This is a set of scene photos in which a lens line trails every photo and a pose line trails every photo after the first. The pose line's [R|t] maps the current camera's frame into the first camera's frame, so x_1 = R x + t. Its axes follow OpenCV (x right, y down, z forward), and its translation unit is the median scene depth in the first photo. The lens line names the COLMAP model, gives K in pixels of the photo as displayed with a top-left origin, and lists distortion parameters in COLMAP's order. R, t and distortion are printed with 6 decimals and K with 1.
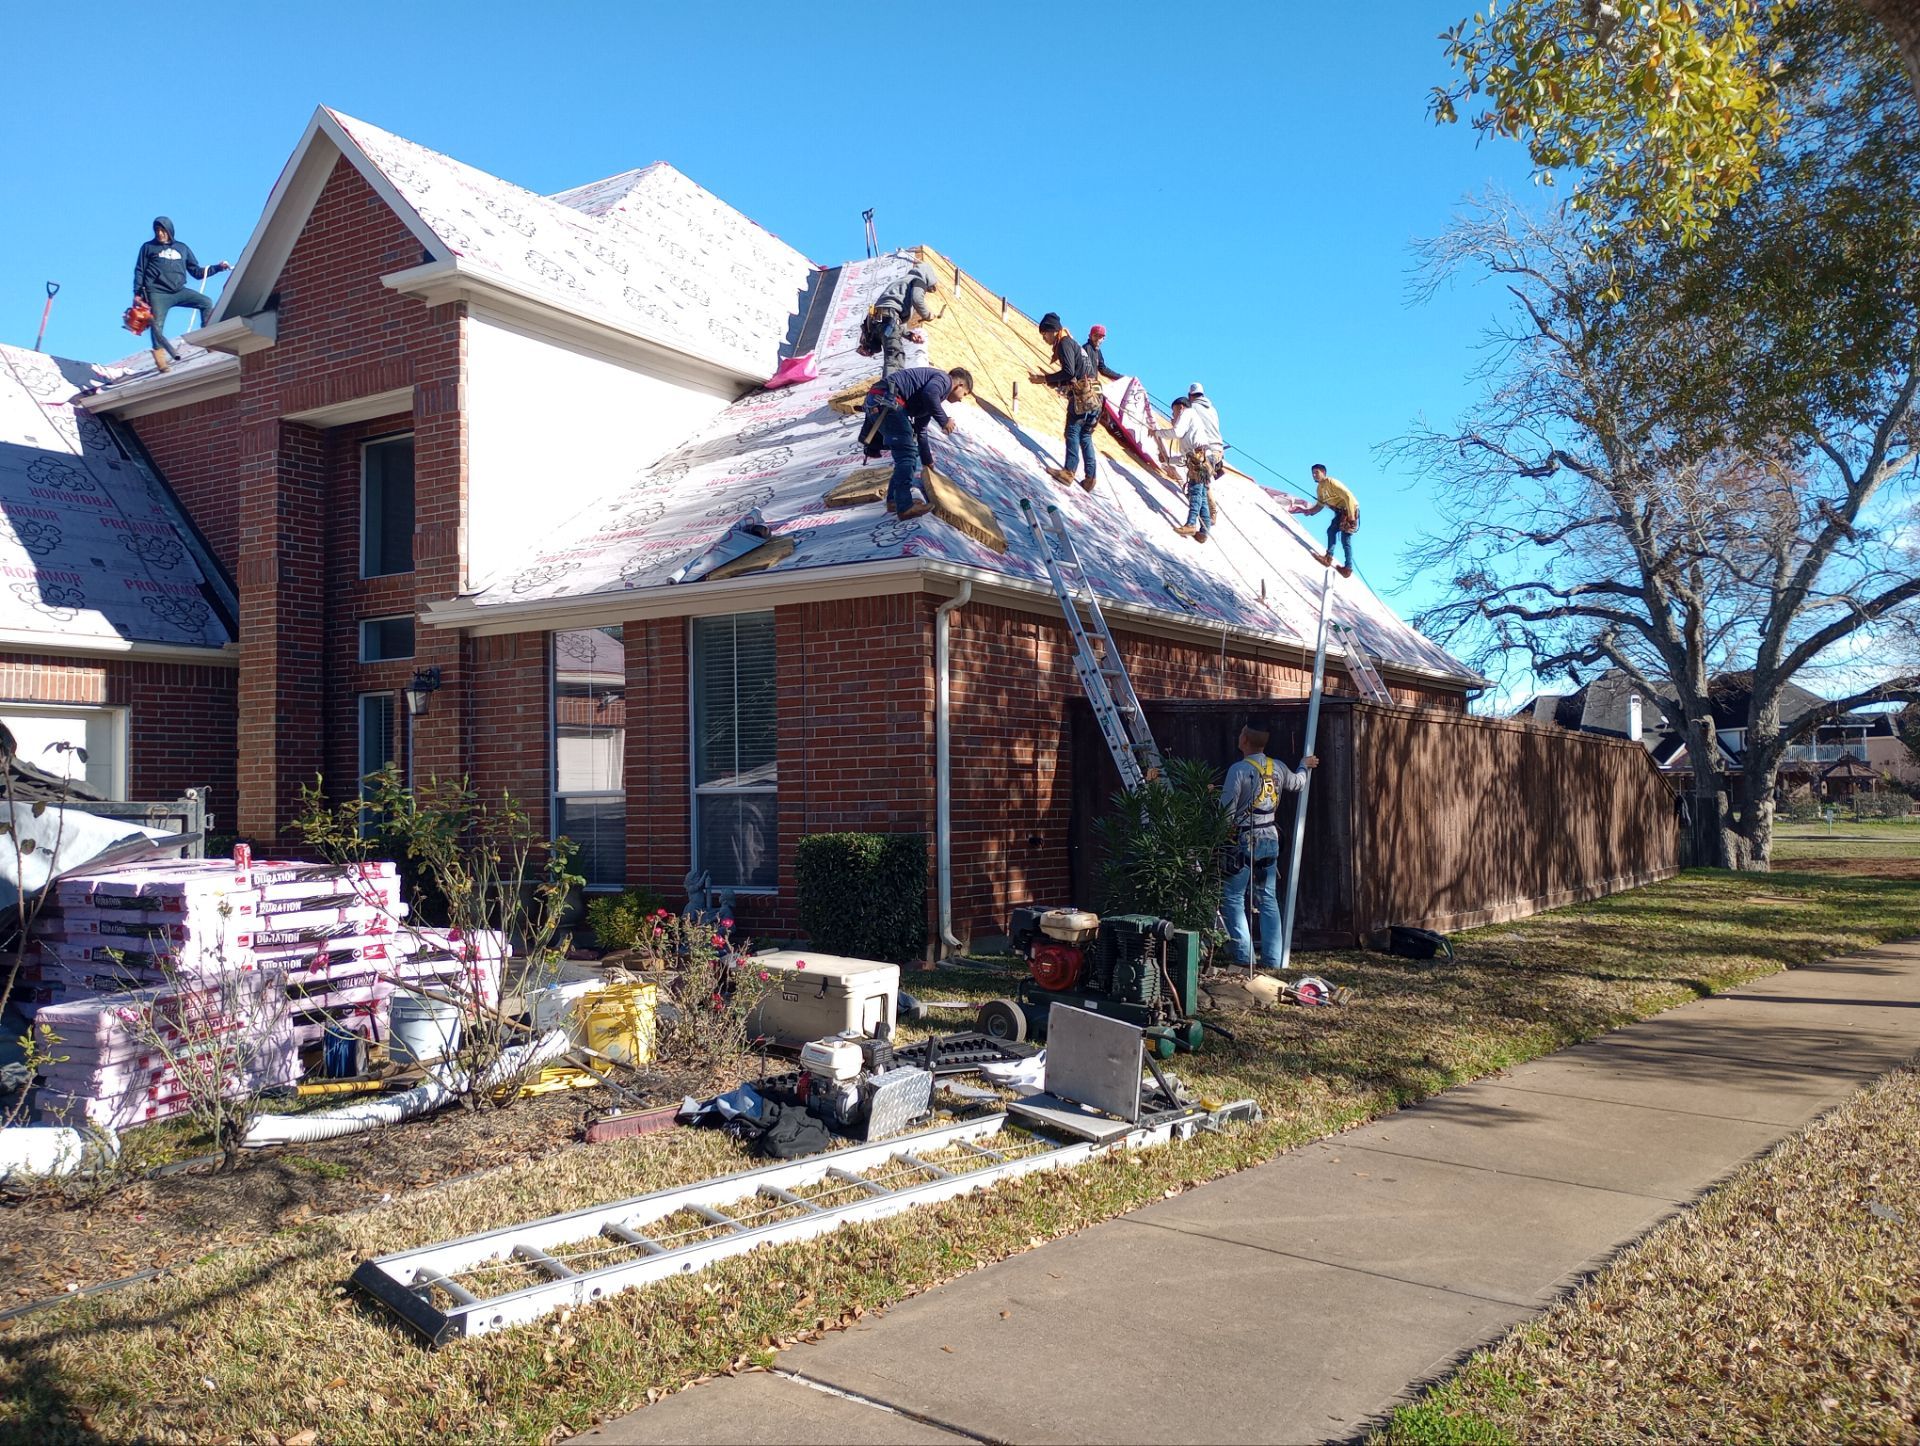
lens RADIAL K [[1581.0, 0, 960.0], [0, 1581.0, 723.0], [0, 0, 1]] dist [0.072421, -0.083284]
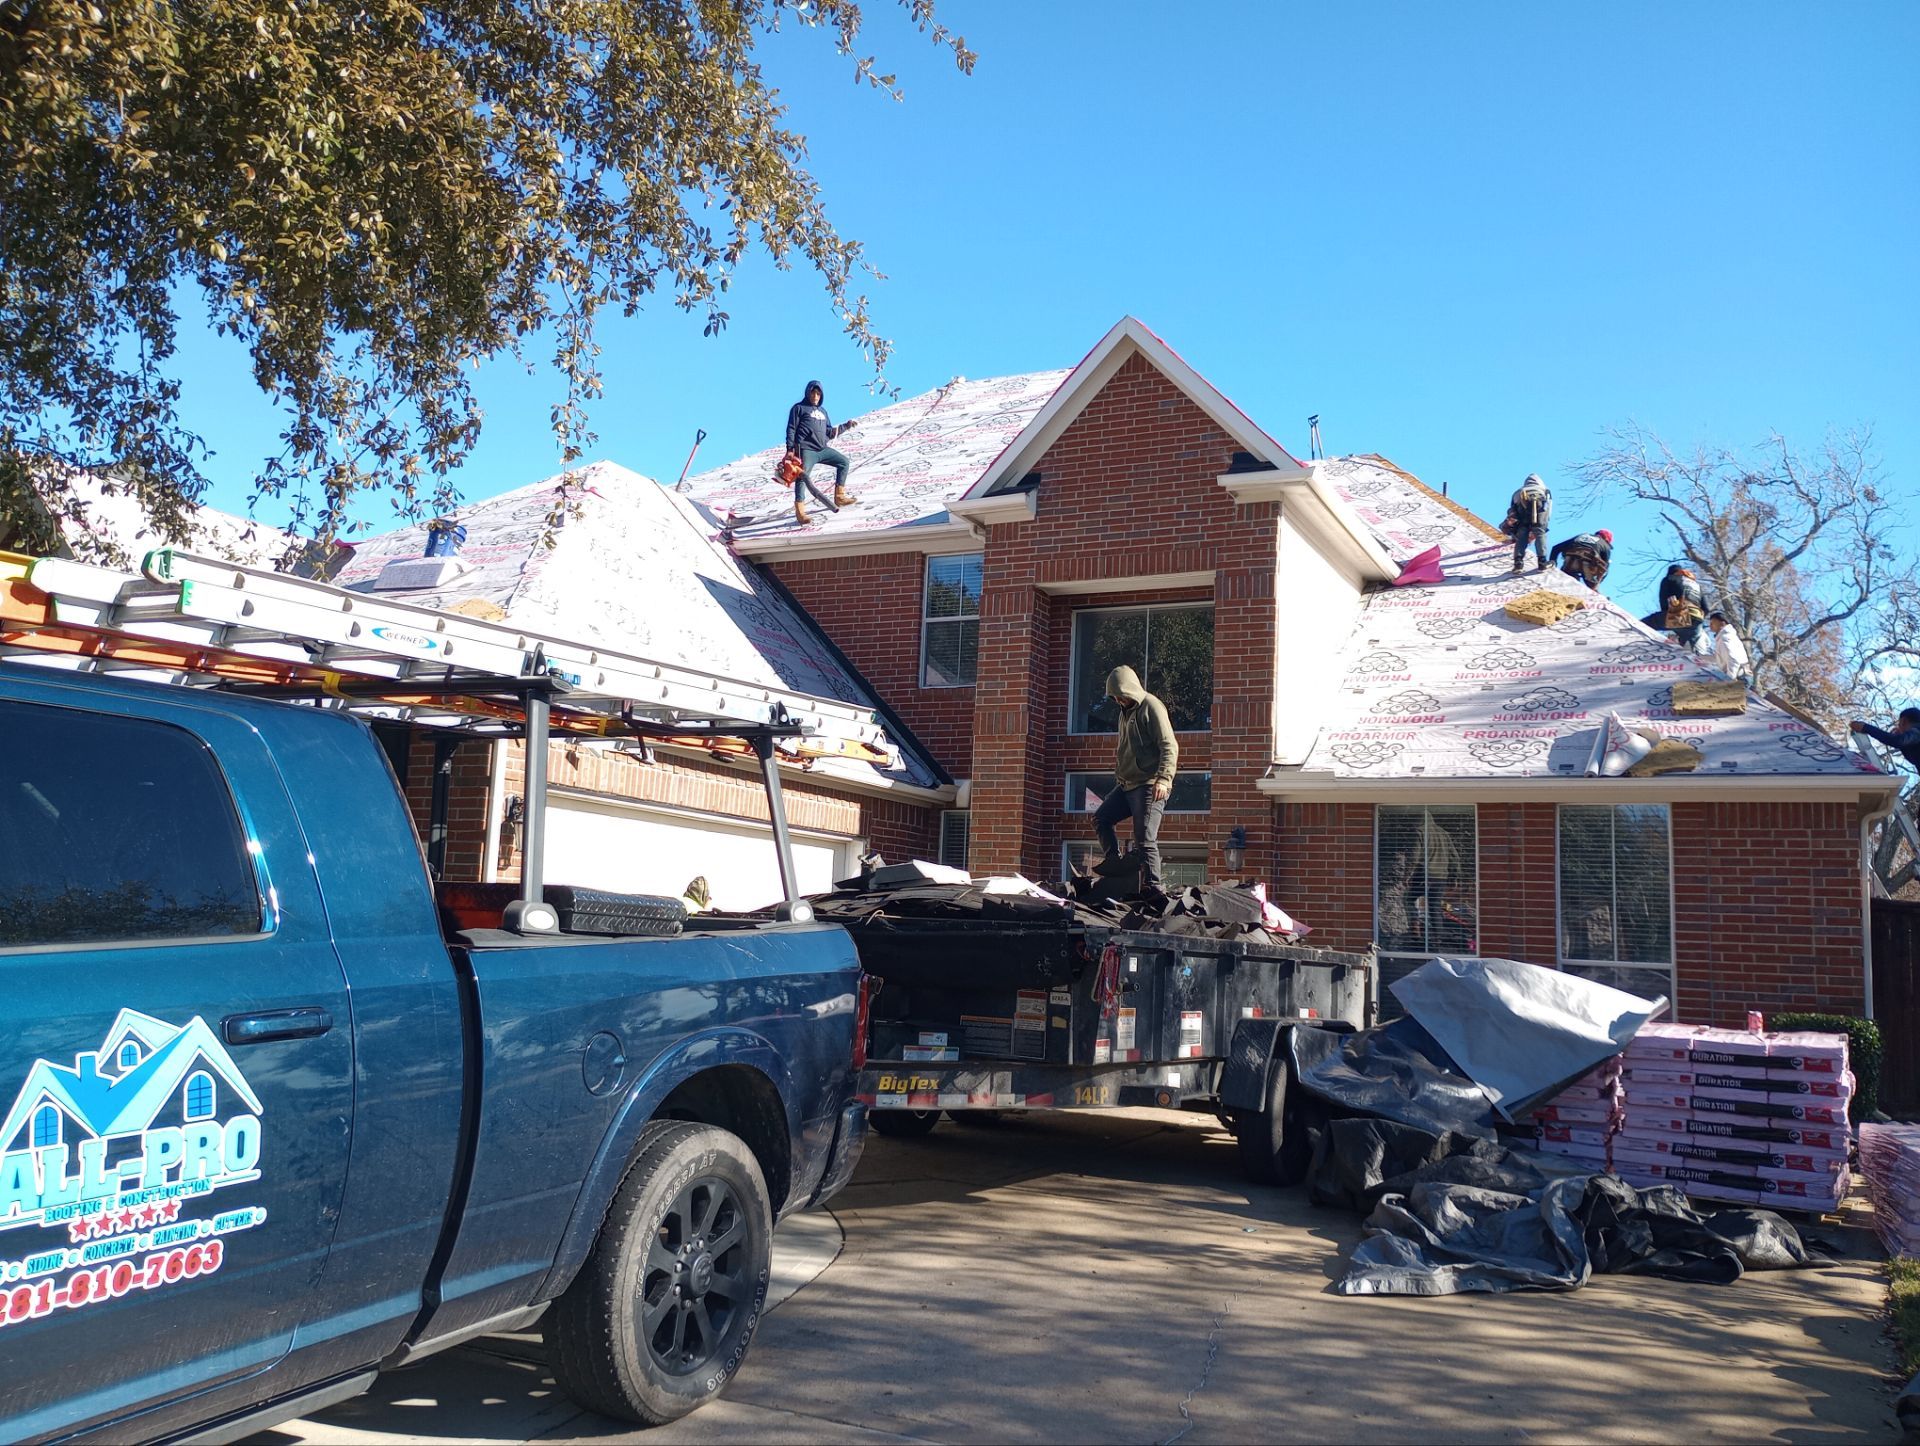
lens RADIAL K [[1581.0, 0, 960.0], [0, 1581.0, 723.0], [0, 0, 1]] dist [0.072421, -0.083284]
pose [[0.991227, 0.073483, 0.109859, -0.615789], [-0.063588, 0.993818, -0.091012, 0.004763], [-0.115868, 0.083228, 0.989772, -0.057975]]
